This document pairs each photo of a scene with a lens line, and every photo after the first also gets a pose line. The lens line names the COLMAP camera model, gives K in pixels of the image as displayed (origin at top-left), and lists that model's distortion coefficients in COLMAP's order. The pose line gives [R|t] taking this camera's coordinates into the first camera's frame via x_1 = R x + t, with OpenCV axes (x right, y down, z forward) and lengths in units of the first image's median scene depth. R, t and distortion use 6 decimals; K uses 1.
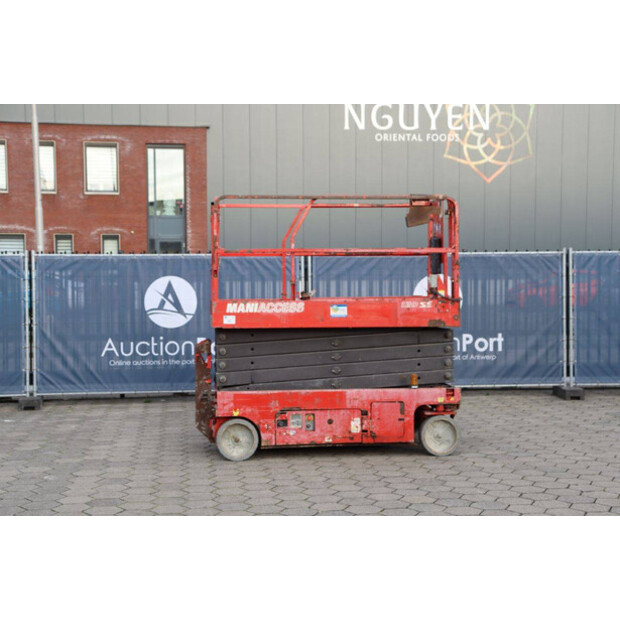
lens RADIAL K [[1081.8, 0, 310.0], [0, 1081.8, 310.0], [0, 0, 1]] dist [0.212122, 0.019511]
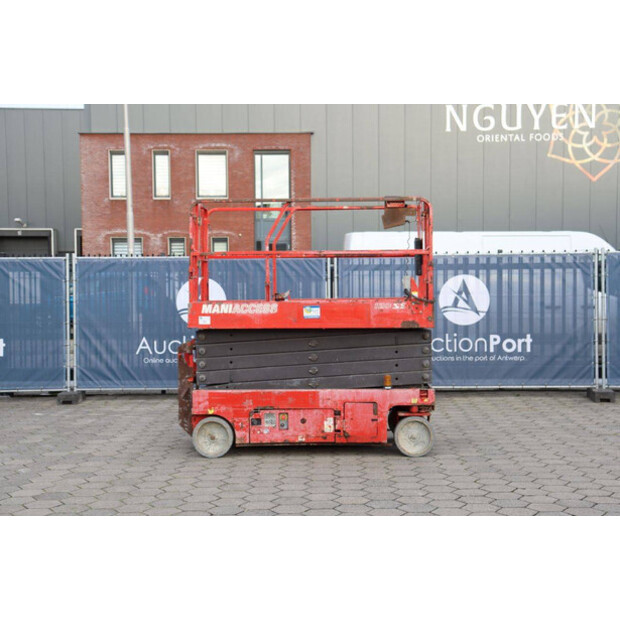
lens RADIAL K [[1047.2, 0, 310.0], [0, 1047.2, 310.0], [0, 0, 1]] dist [0.175675, 0.172960]
pose [[0.991018, 0.002162, -0.133714, 0.155592], [-0.001985, 0.999997, 0.001457, -0.002431], [0.133717, -0.001178, 0.991019, 0.026768]]
